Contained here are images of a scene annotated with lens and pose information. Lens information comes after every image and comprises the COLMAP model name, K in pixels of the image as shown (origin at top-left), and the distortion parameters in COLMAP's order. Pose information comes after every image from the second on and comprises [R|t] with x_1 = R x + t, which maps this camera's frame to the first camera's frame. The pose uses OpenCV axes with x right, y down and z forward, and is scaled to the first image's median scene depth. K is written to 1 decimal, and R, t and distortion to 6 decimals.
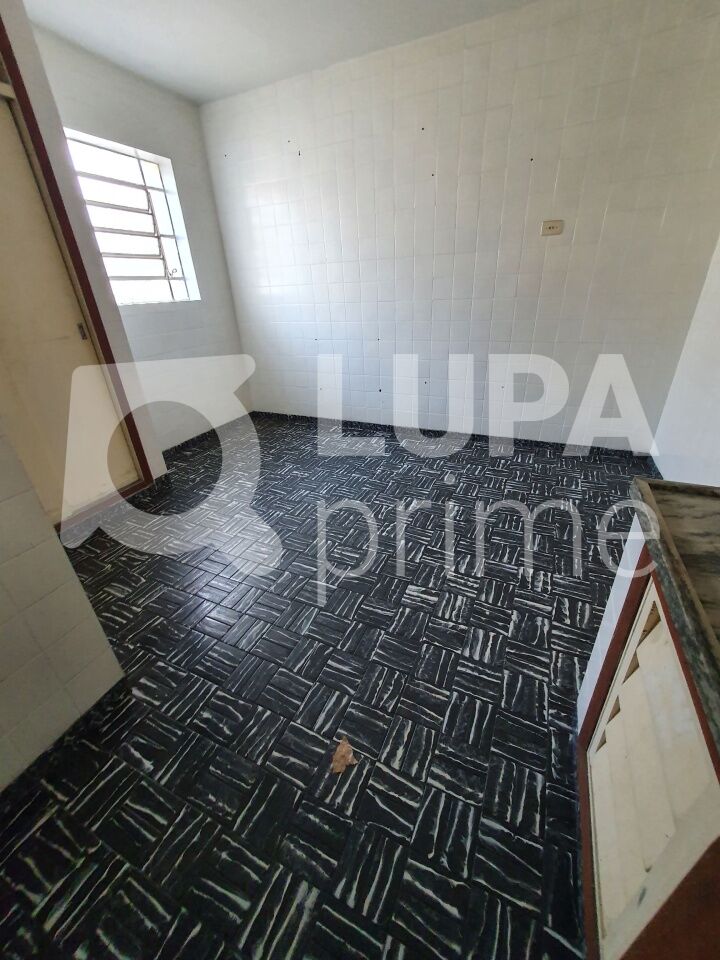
lens RADIAL K [[378.7, 0, 356.9], [0, 378.7, 472.1], [0, 0, 1]] dist [-0.001301, -0.000385]
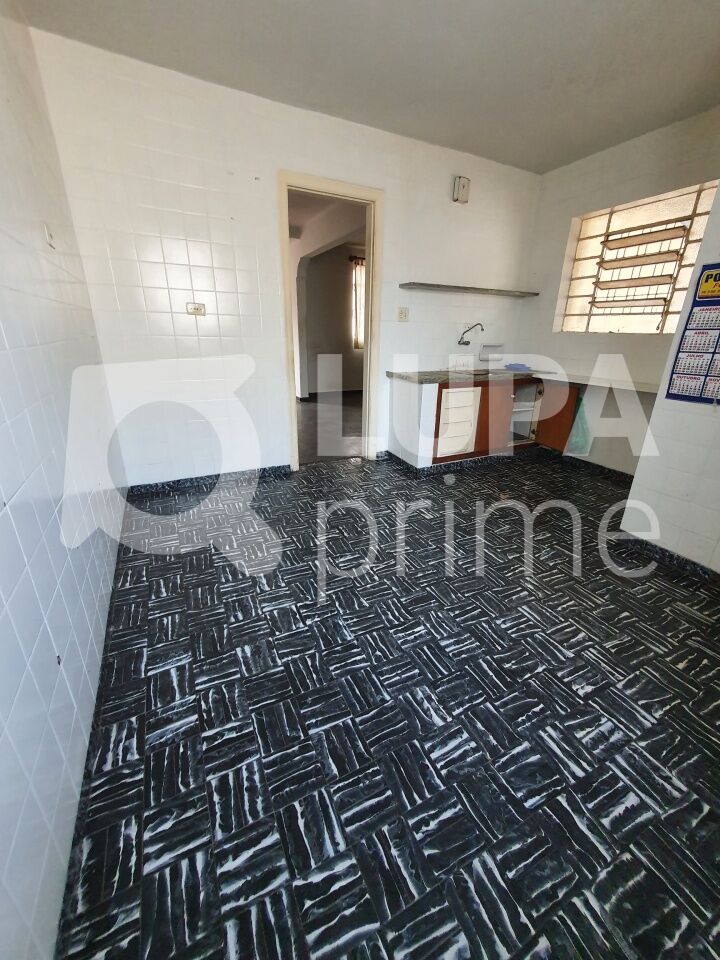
lens RADIAL K [[378.7, 0, 356.9], [0, 378.7, 472.1], [0, 0, 1]] dist [-0.001301, -0.000385]
pose [[-0.782157, -0.184828, 0.595037, -0.452680], [0.296354, 0.729702, 0.616205, -0.760772], [-0.548092, 0.658311, -0.515967, 1.665919]]
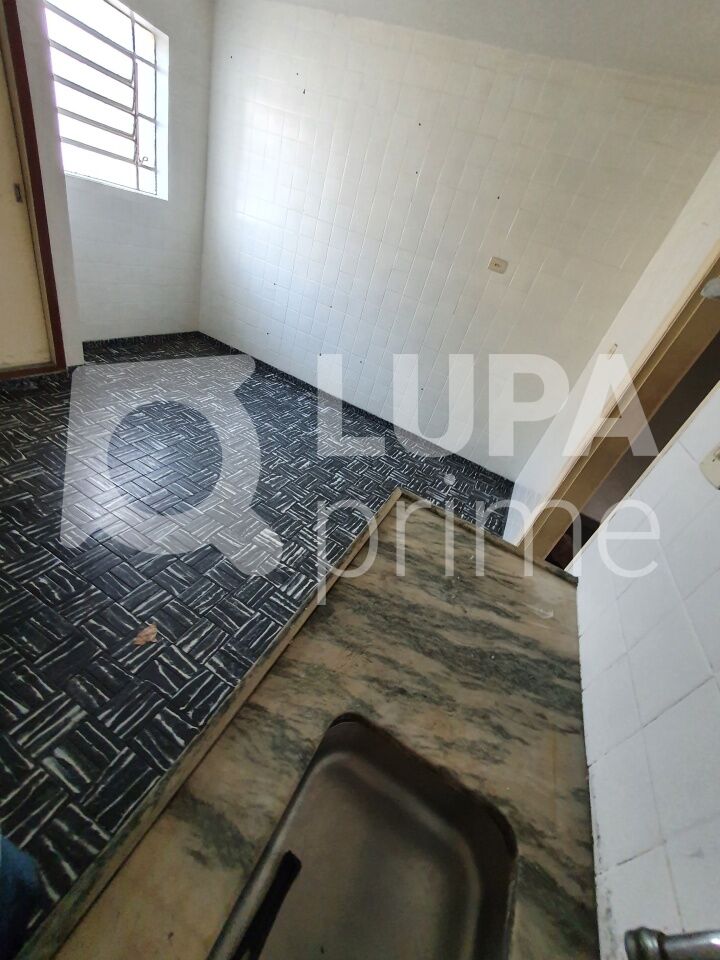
lens RADIAL K [[378.7, 0, 356.9], [0, 378.7, 472.1], [0, 0, 1]] dist [-0.001301, -0.000385]
pose [[0.946143, 0.288020, 0.147842, 0.169563], [-0.302439, 0.949263, 0.086198, -0.048036], [-0.115515, -0.126269, 0.985247, -0.149821]]
